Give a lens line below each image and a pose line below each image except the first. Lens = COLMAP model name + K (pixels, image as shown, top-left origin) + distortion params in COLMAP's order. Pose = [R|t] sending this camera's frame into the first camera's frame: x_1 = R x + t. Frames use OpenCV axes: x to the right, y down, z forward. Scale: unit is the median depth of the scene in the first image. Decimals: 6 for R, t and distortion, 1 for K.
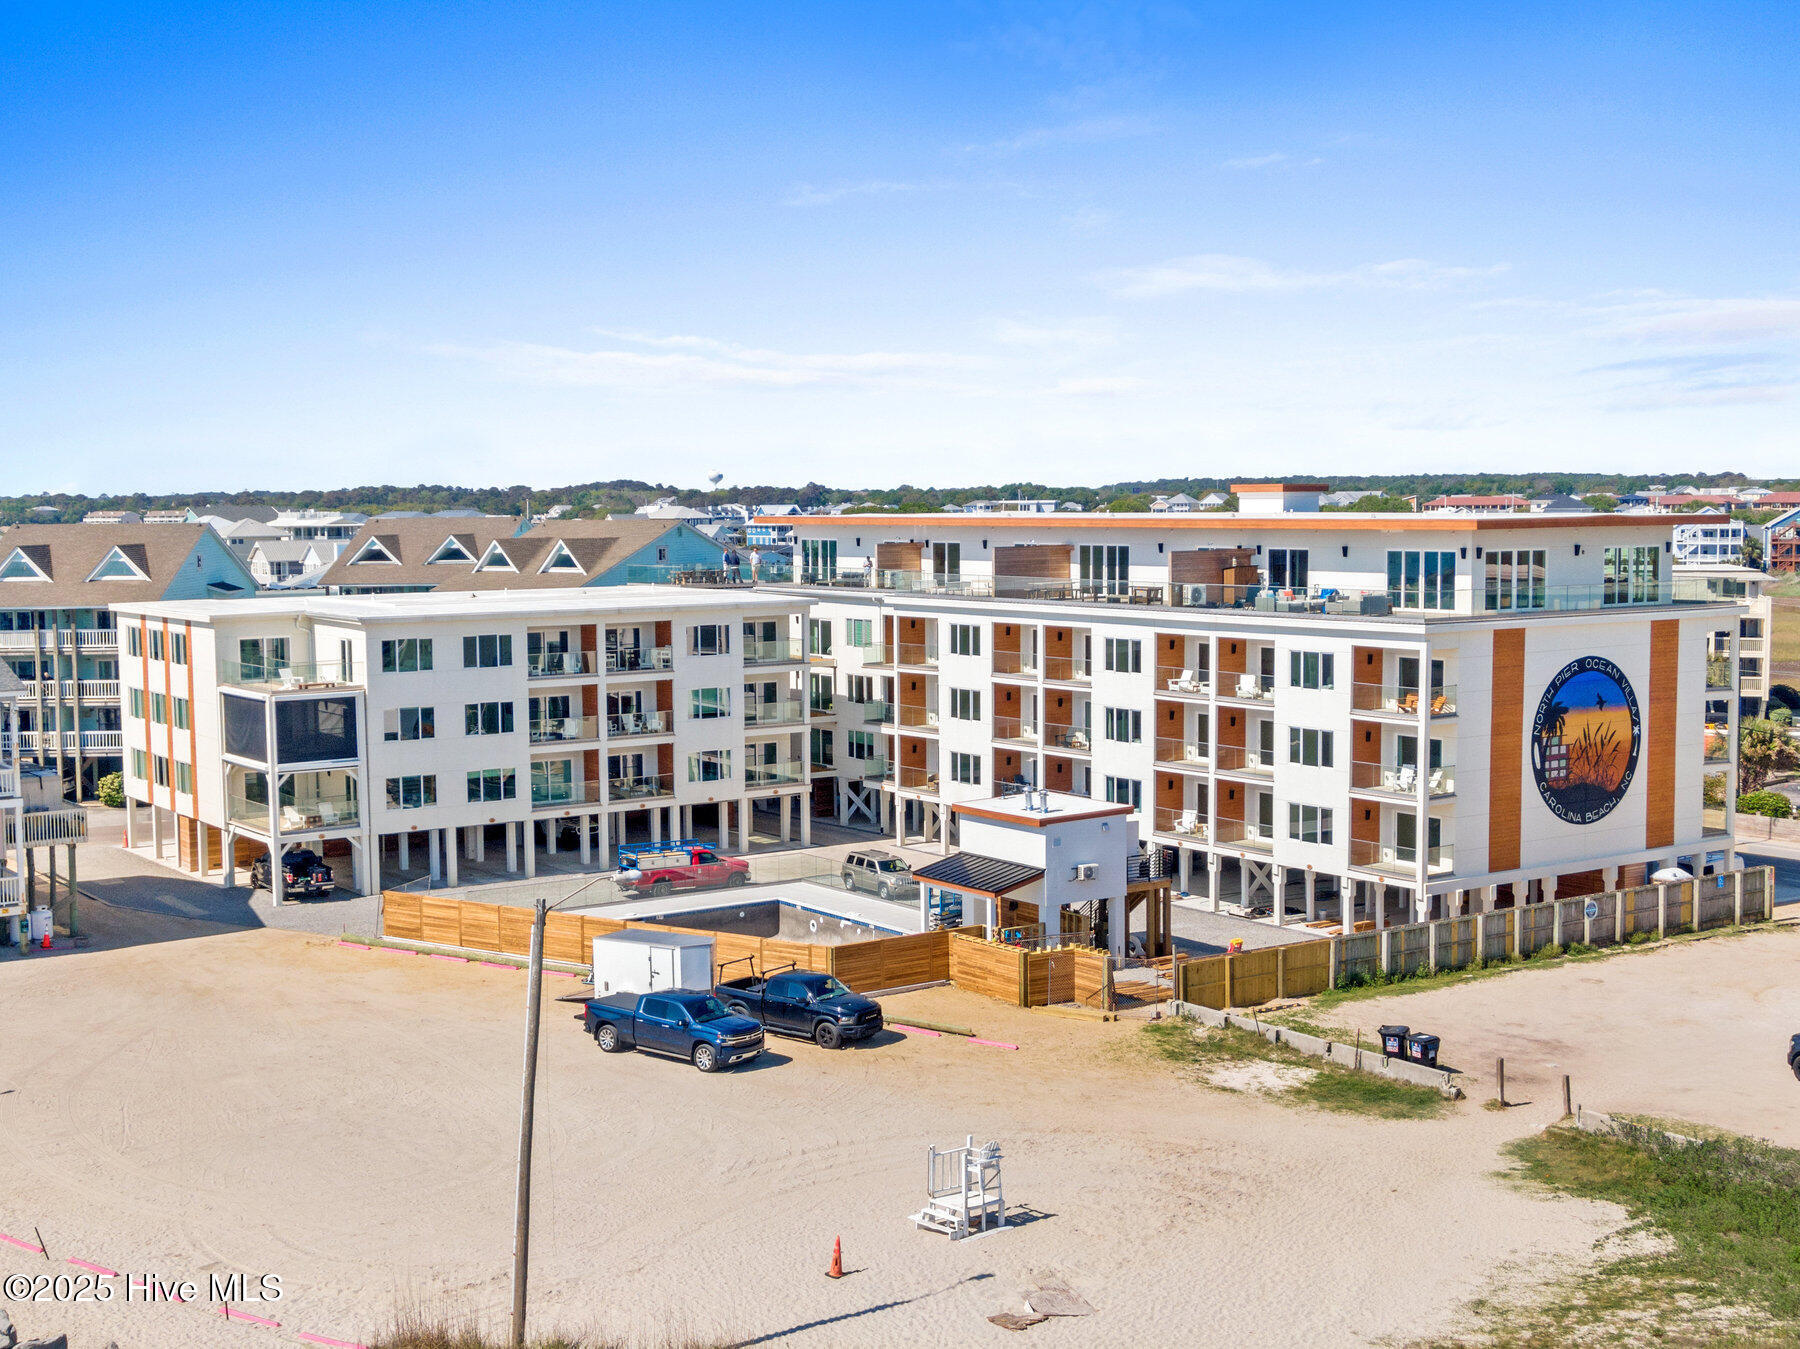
lens RADIAL K [[2257.4, 0, 900.0], [0, 2257.4, 674.5], [0, 0, 1]] dist [0.013558, -0.022204]
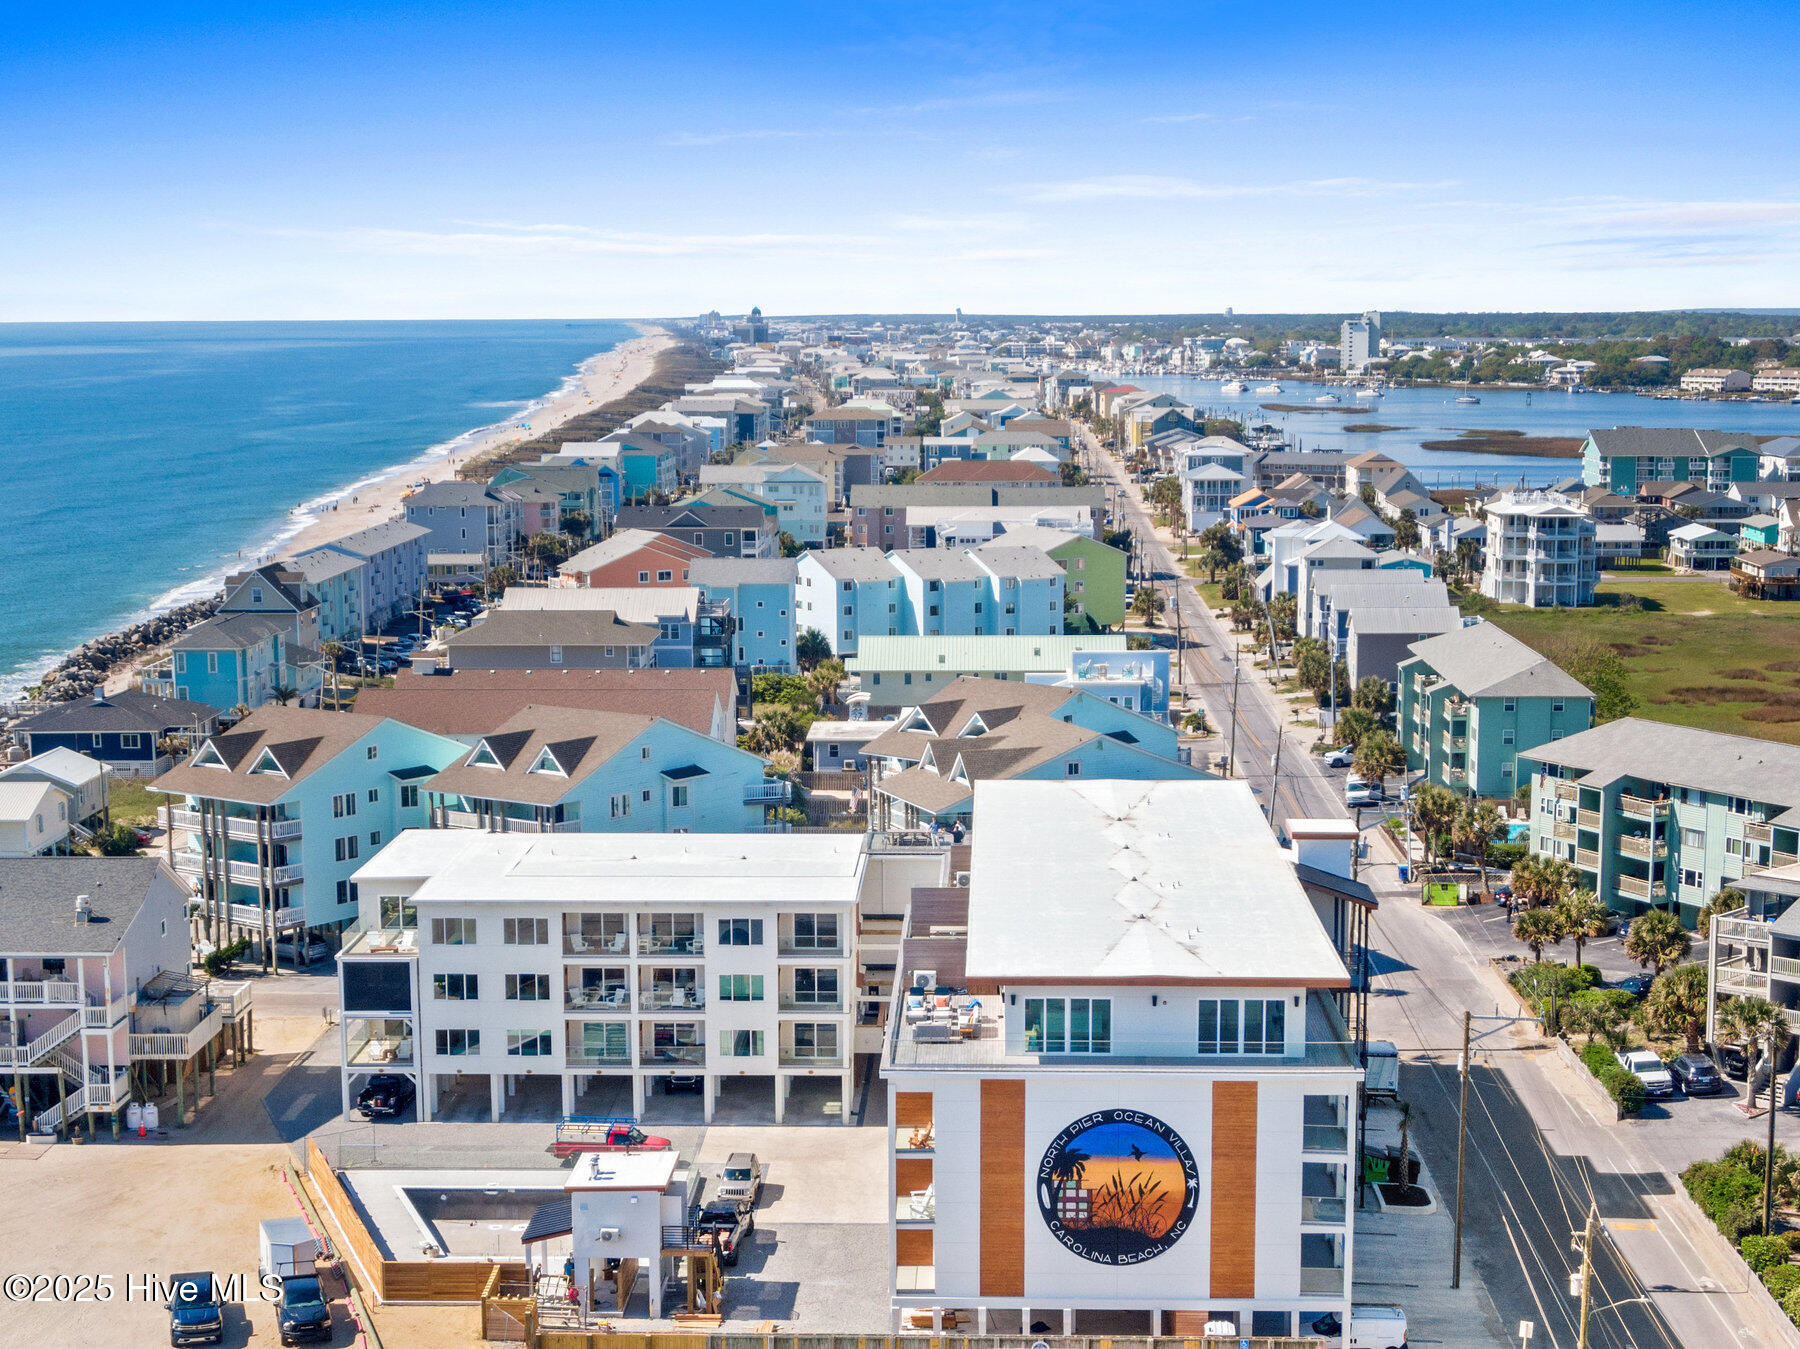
lens RADIAL K [[3067.6, 0, 900.0], [0, 3067.6, 674.5], [0, 0, 1]] dist [0.011467, -0.034135]
pose [[0.809128, 0.078724, -0.582335, 1.016454], [-0.055134, 0.996785, 0.058145, -0.280614], [0.585040, -0.014940, 0.810867, -0.205285]]
